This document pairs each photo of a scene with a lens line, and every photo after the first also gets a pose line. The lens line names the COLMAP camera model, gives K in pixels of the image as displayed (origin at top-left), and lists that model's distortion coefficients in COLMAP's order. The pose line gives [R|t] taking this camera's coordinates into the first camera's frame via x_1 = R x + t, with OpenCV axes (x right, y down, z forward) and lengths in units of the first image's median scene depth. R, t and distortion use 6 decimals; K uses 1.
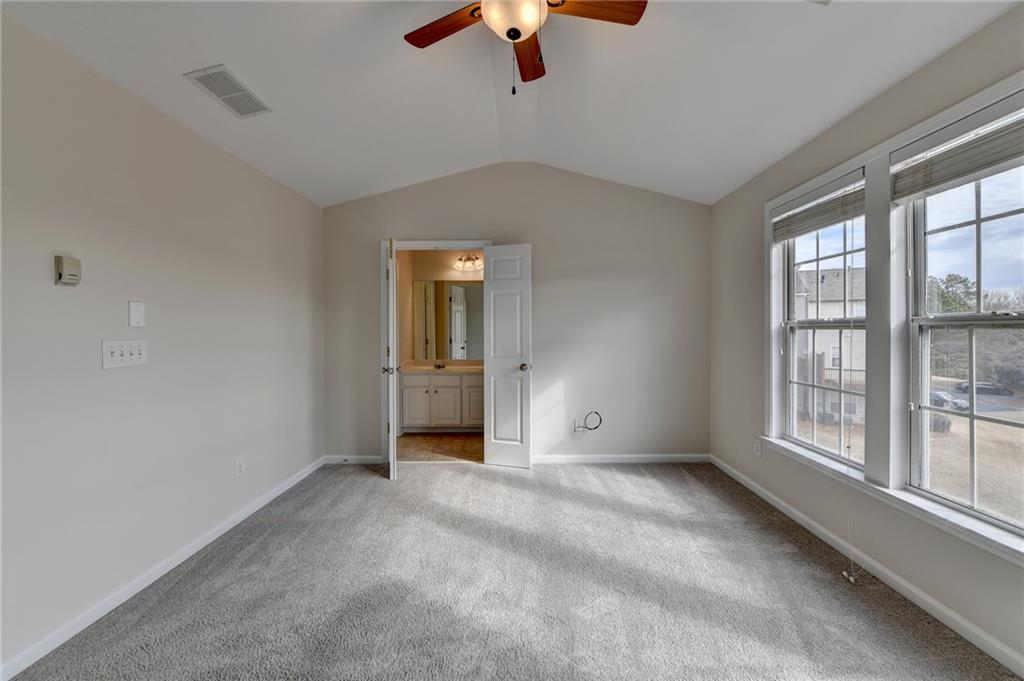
lens RADIAL K [[407.7, 0, 516.7], [0, 407.7, 333.0], [0, 0, 1]] dist [-0.003411, -0.000429]
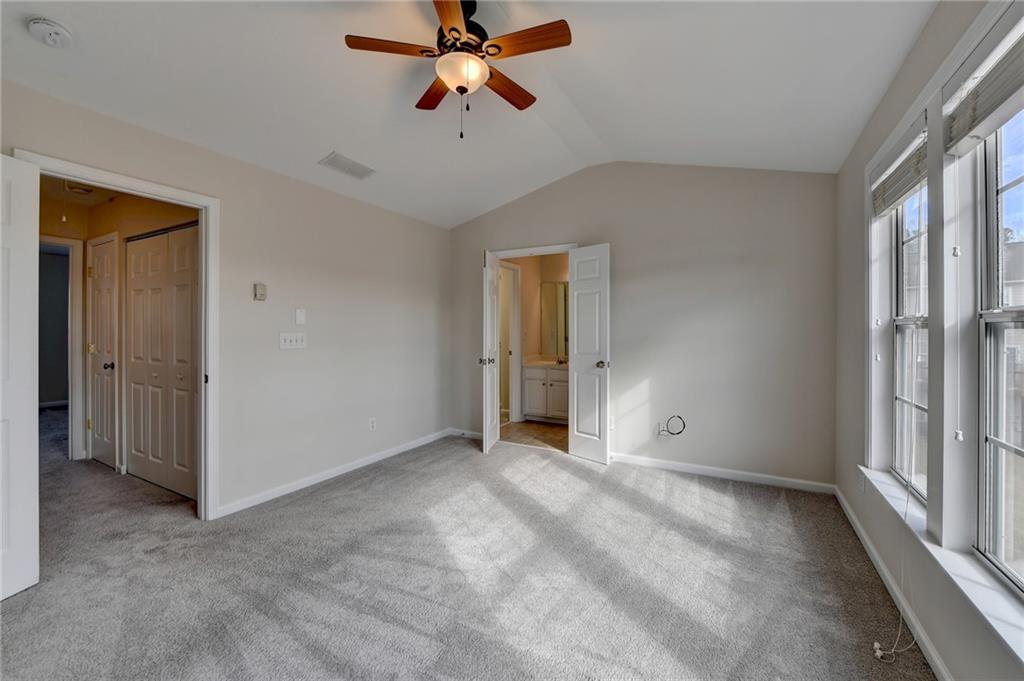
lens RADIAL K [[410.8, 0, 513.6], [0, 410.8, 330.0], [0, 0, 1]] dist [-0.000341, -0.000066]
pose [[0.876452, 0.007310, -0.481433, 0.339958], [-0.009449, 0.999953, -0.002018, 0.001388], [0.481396, 0.006317, 0.876480, -0.010714]]
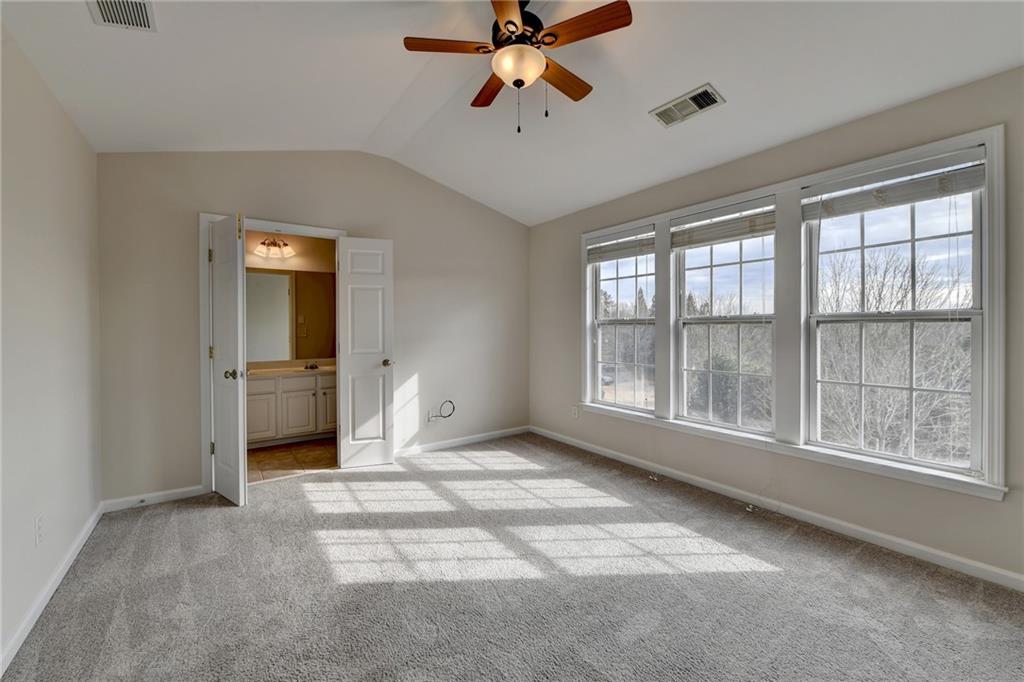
lens RADIAL K [[414.7, 0, 510.4], [0, 414.7, 332.1], [0, 0, 1]] dist [-0.008208, -0.000118]
pose [[0.810809, -0.006415, 0.585276, -0.350734], [0.006007, 0.999978, 0.002638, 0.007311], [-0.585280, 0.001377, 0.810830, -0.000478]]
